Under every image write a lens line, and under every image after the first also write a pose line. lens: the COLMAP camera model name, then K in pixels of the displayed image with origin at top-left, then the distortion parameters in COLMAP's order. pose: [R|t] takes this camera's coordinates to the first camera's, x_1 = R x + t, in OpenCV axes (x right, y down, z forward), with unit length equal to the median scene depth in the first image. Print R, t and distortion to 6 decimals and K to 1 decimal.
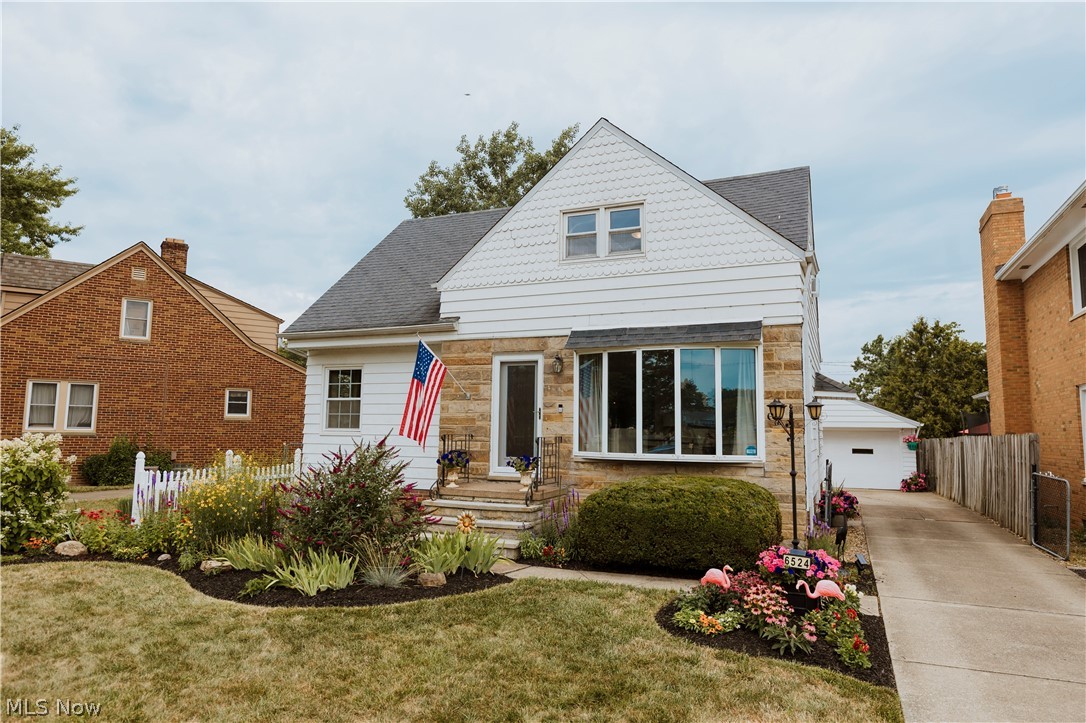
lens RADIAL K [[688.1, 0, 543.0], [0, 688.1, 361.5], [0, 0, 1]] dist [-0.000341, -0.000441]
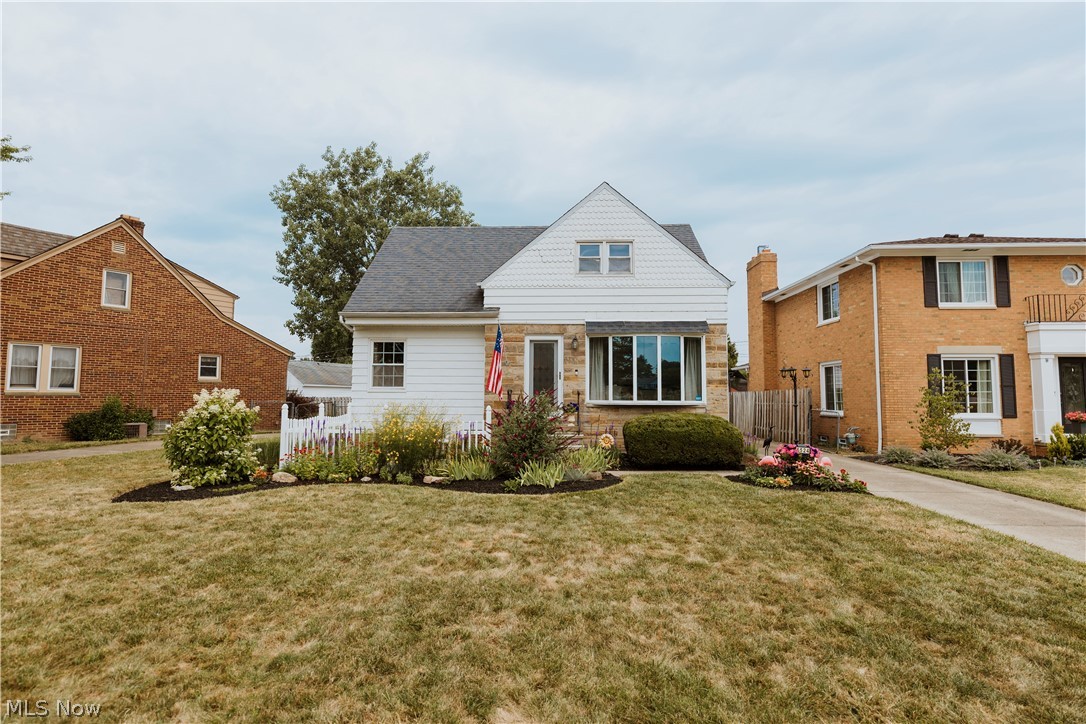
lens RADIAL K [[536.3, 0, 542.0], [0, 536.3, 360.4], [0, 0, 1]] dist [0.000777, -0.000284]
pose [[0.932055, 0.016541, 0.361938, -0.447658], [-0.030217, 0.999026, 0.032157, 0.005877], [-0.361054, -0.040908, 0.931647, -0.068515]]
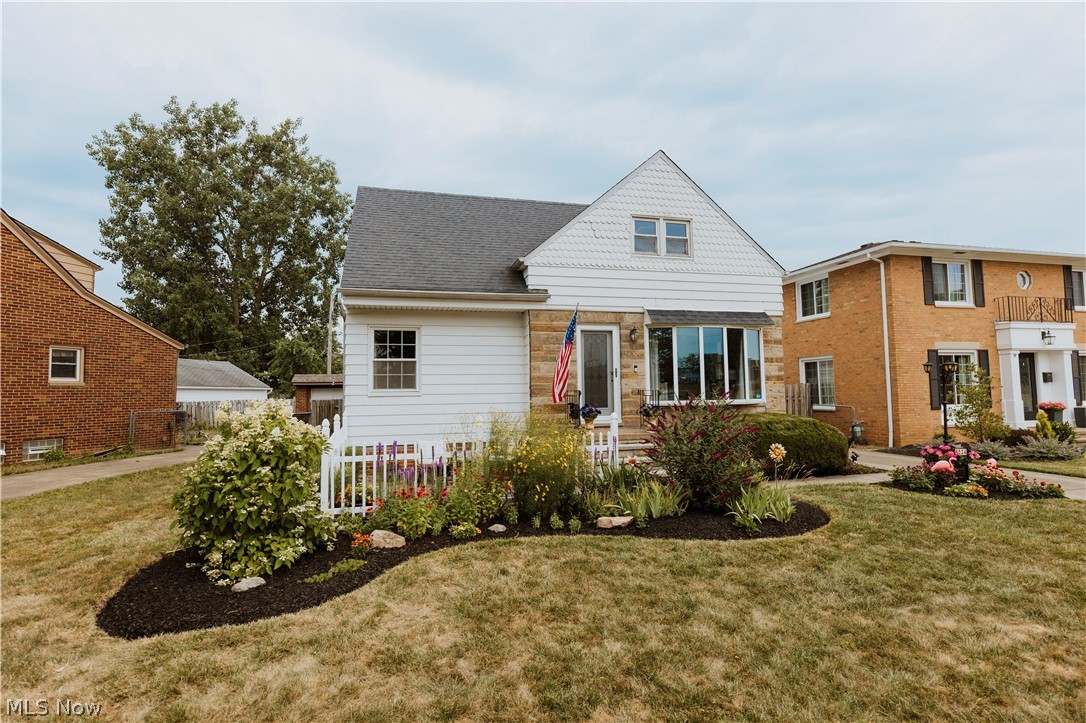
lens RADIAL K [[526.6, 0, 540.1], [0, 526.6, 358.9], [0, 0, 1]] dist [-0.001568, -0.000091]
pose [[0.790657, 0.014947, 0.612077, -0.683684], [-0.038639, 0.998927, 0.025518, 0.029868], [-0.611039, -0.043826, 0.790386, 0.309532]]
